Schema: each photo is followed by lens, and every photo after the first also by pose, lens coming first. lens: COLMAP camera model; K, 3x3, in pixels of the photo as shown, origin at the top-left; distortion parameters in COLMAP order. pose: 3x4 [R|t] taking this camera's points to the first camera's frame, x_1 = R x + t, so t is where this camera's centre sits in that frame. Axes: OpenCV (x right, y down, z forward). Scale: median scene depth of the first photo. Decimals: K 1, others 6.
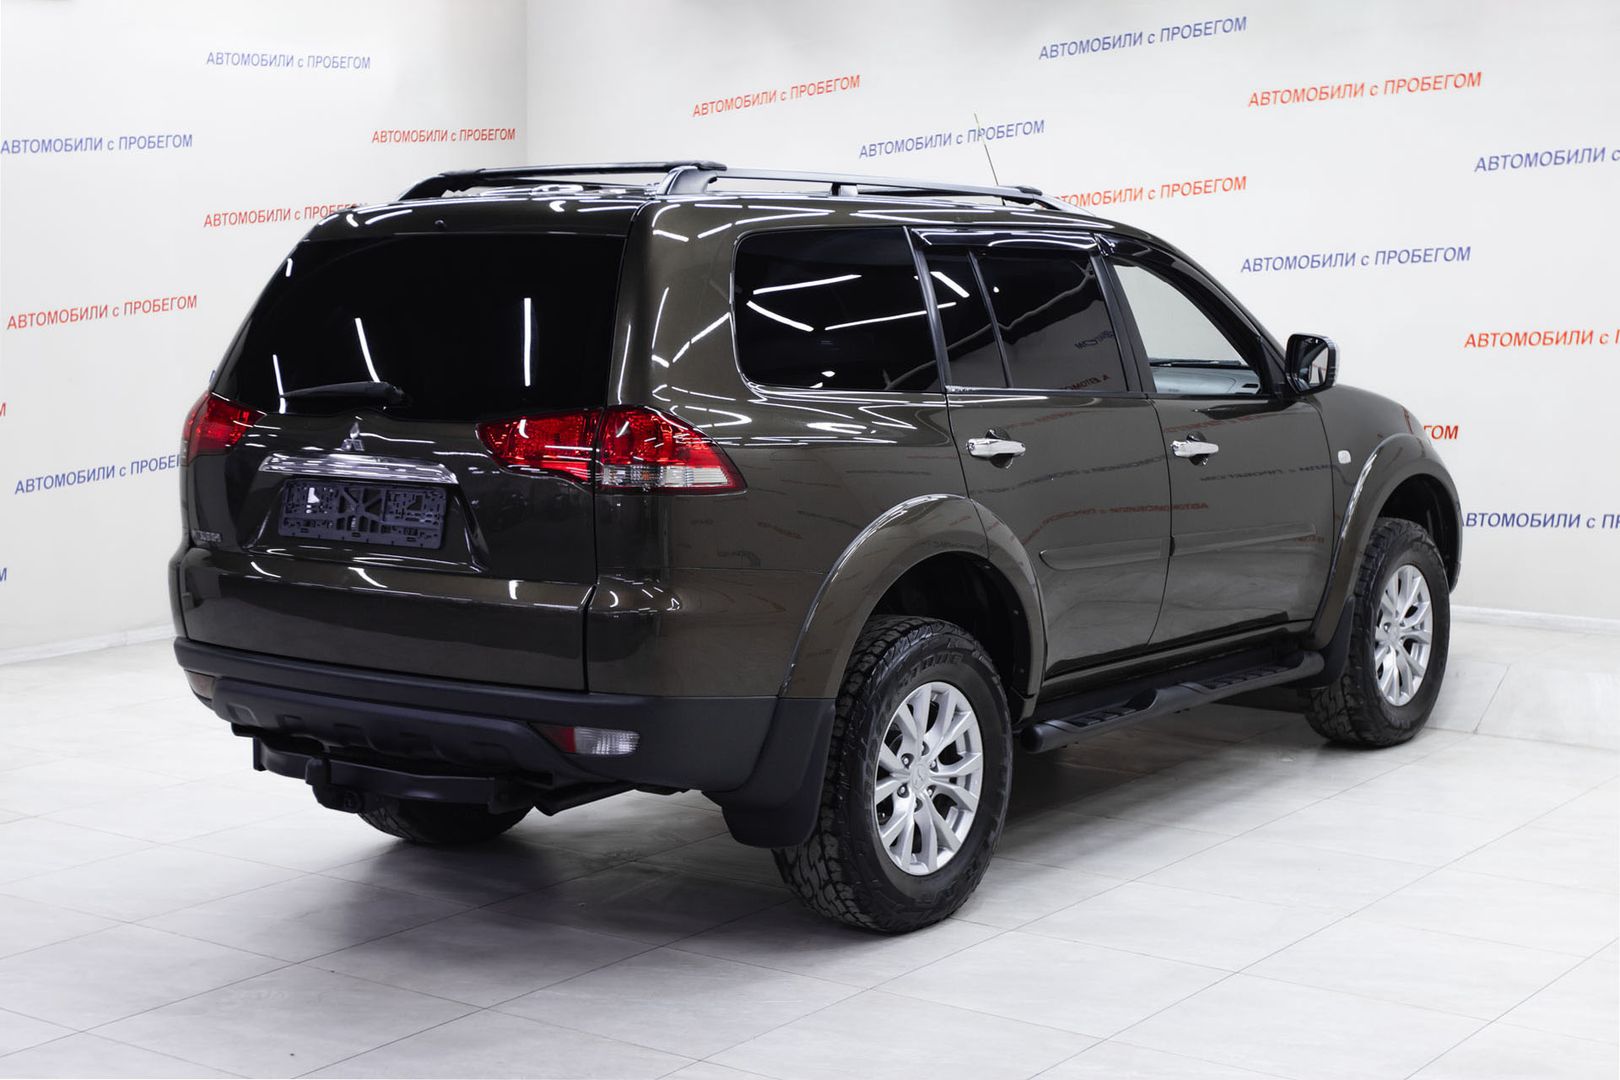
lens RADIAL K [[2466.6, 0, 812.1], [0, 2466.6, 540.3], [0, 0, 1]] dist [0.022831, 0.000000]
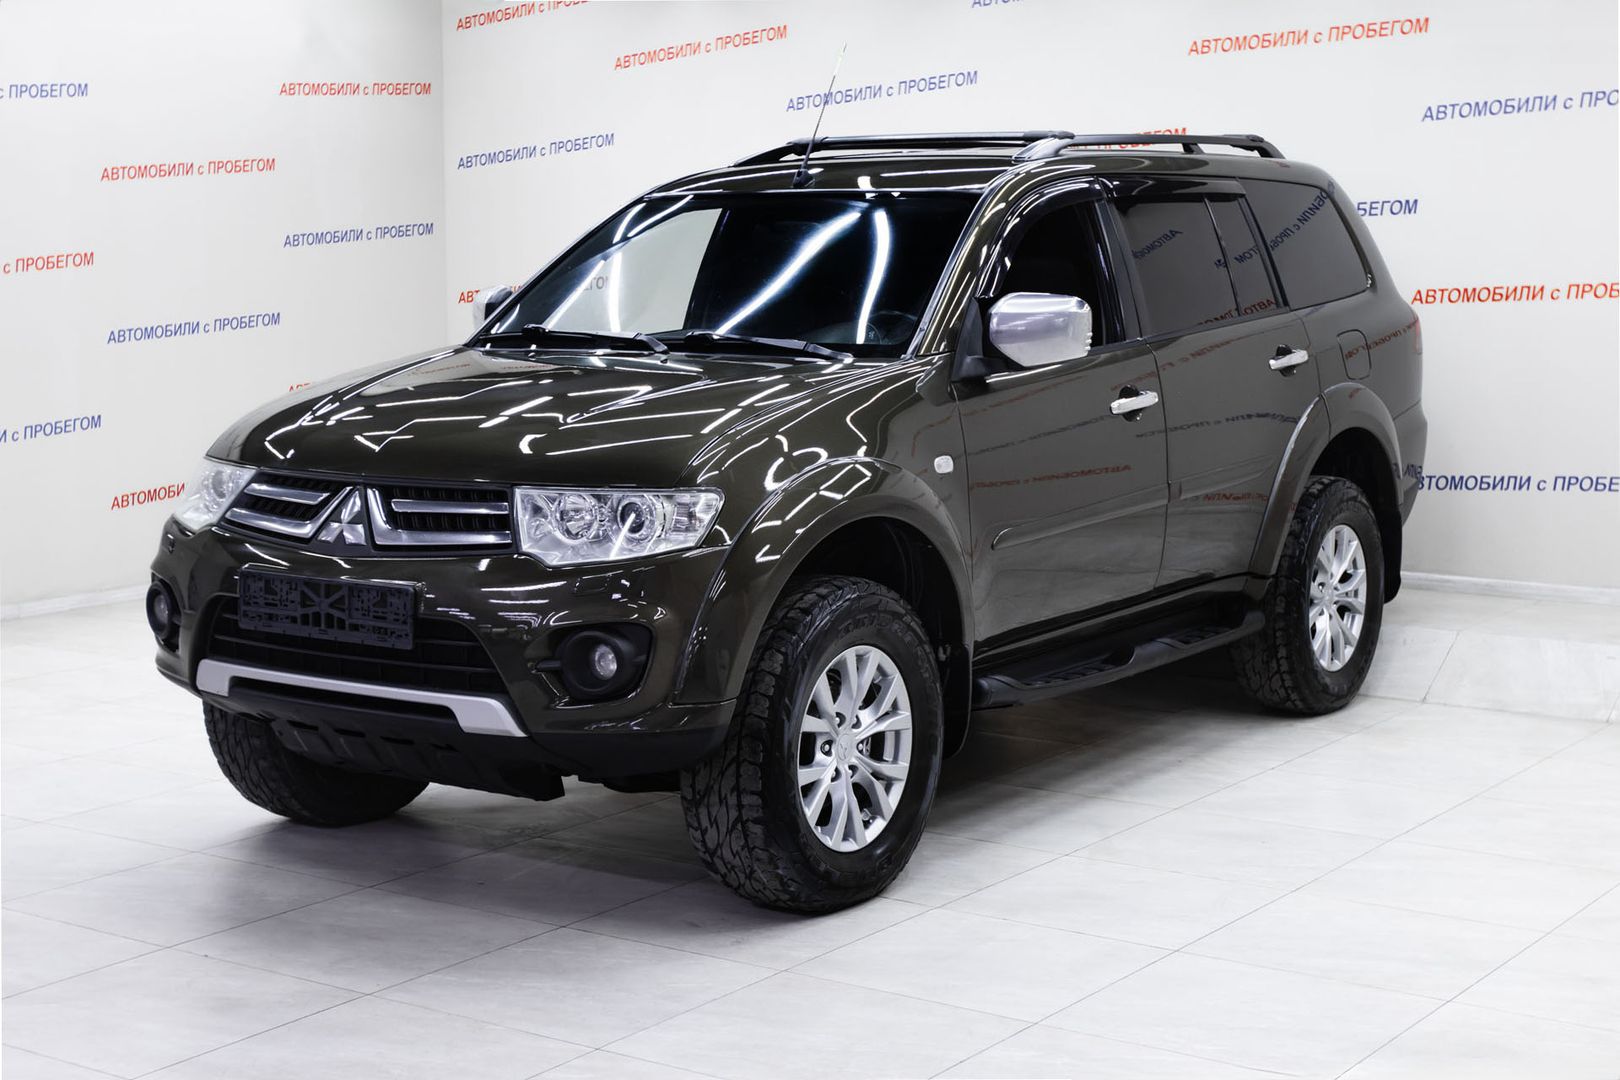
lens RADIAL K [[2466.6, 0, 799.9], [0, 2466.6, 540.6], [0, 0, 1]] dist [0.022831, 0.000000]
pose [[0.999852, -0.002913, 0.016950, 0.010637], [0.002796, 0.999972, 0.006931, 0.008944], [-0.016970, -0.006882, 0.999832, 0.048286]]
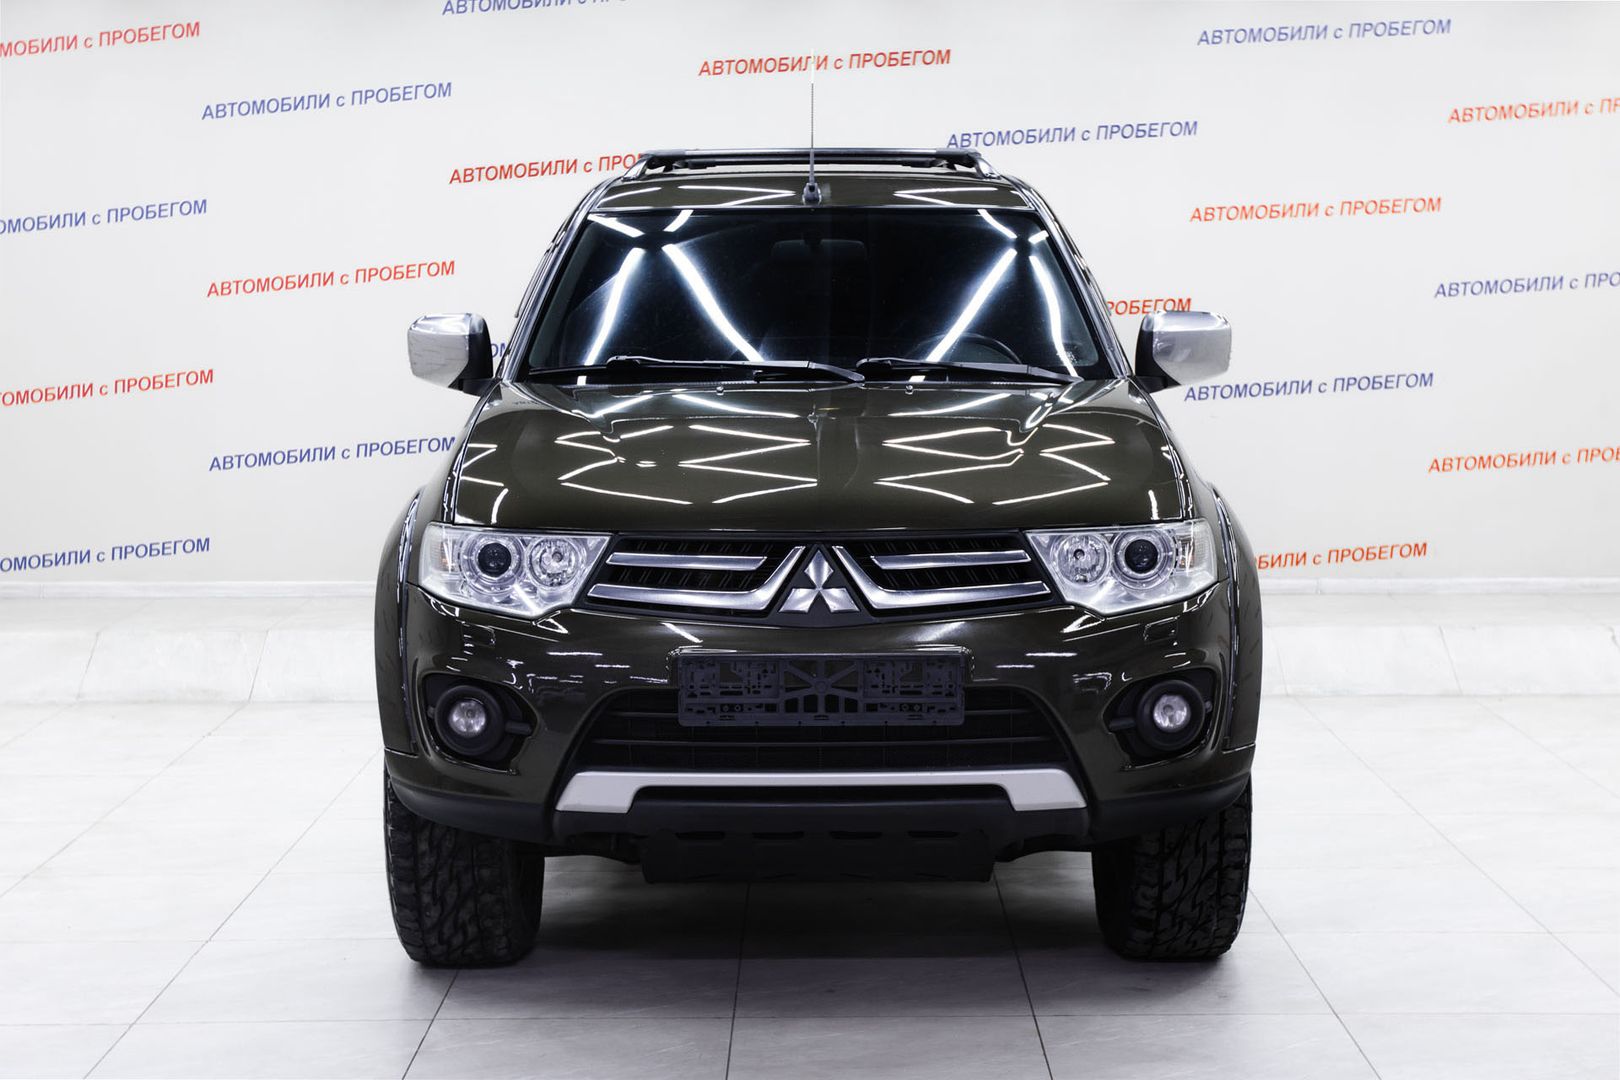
lens RADIAL K [[2466.6, 0, 812.2], [0, 2466.6, 548.1], [0, 0, 1]] dist [0.022831, 0.000000]
pose [[0.809980, -0.070702, 0.582180, -0.390824], [0.072057, 0.997183, 0.020849, -0.010648], [-0.582014, 0.025063, 0.812792, 0.236802]]
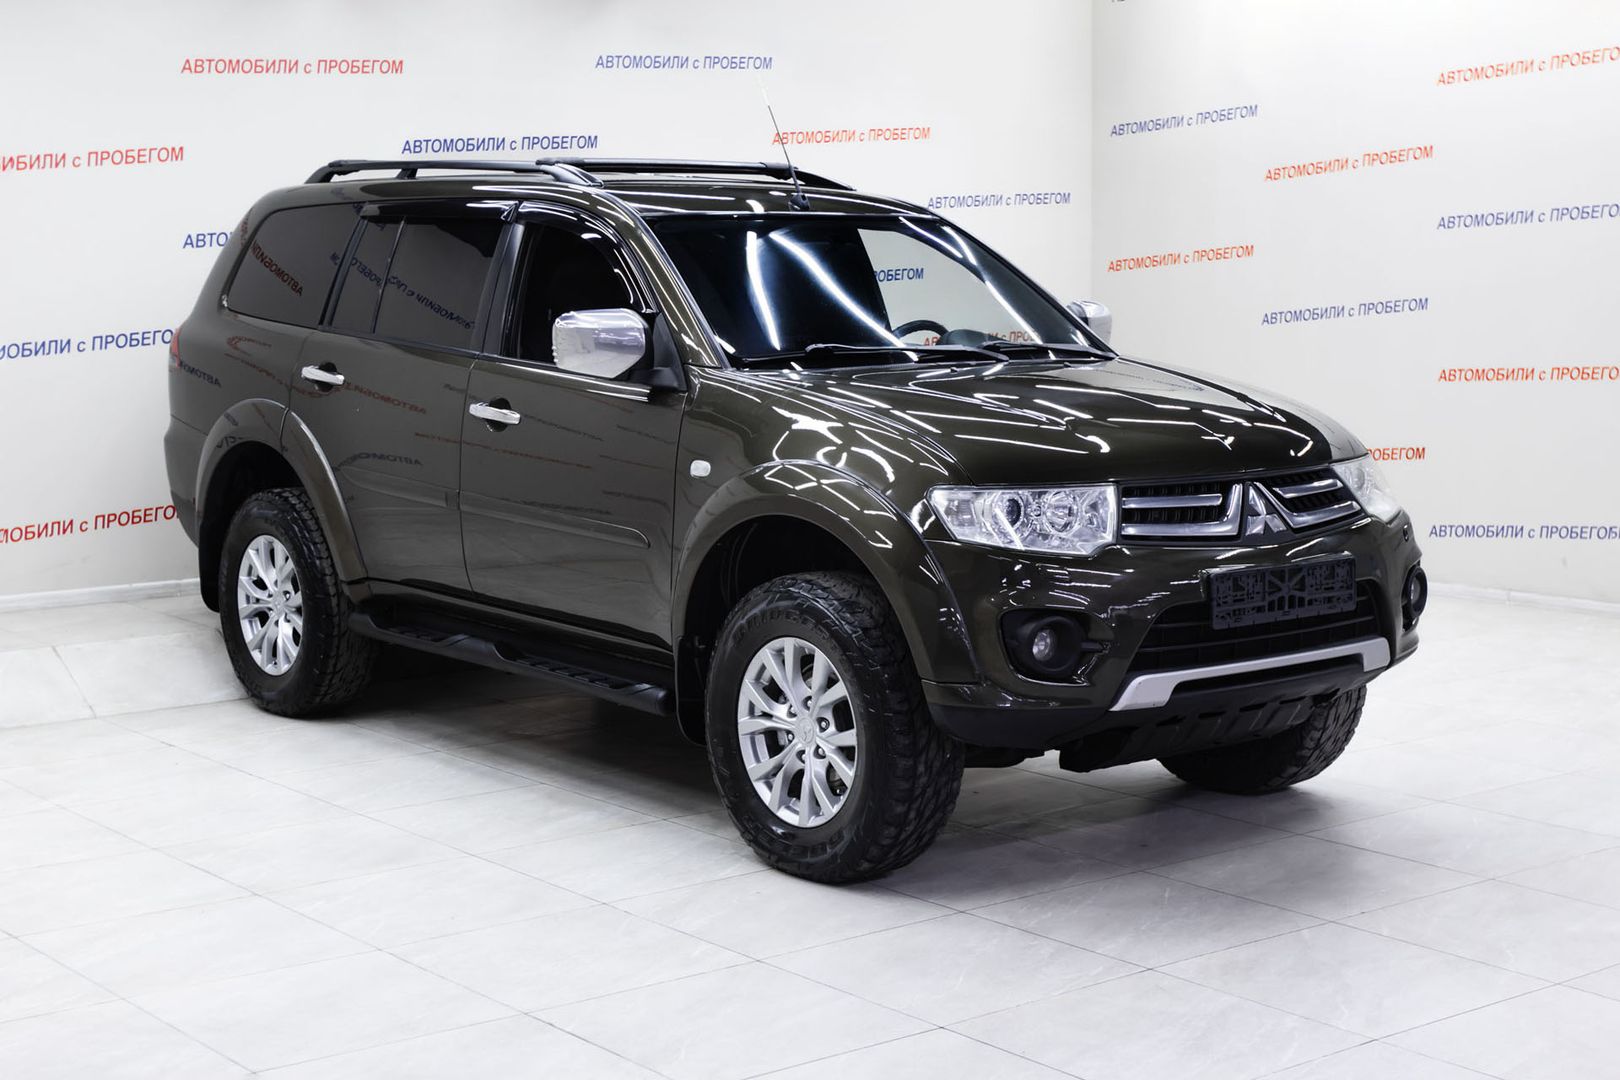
lens RADIAL K [[2466.6, 0, 813.2], [0, 2466.6, 533.4], [0, 0, 1]] dist [0.022831, 0.000000]
pose [[0.262325, -0.109944, 0.958696, -0.761994], [0.114309, 0.990034, 0.082260, -0.055328], [-0.958185, 0.088009, 0.272278, 0.589959]]
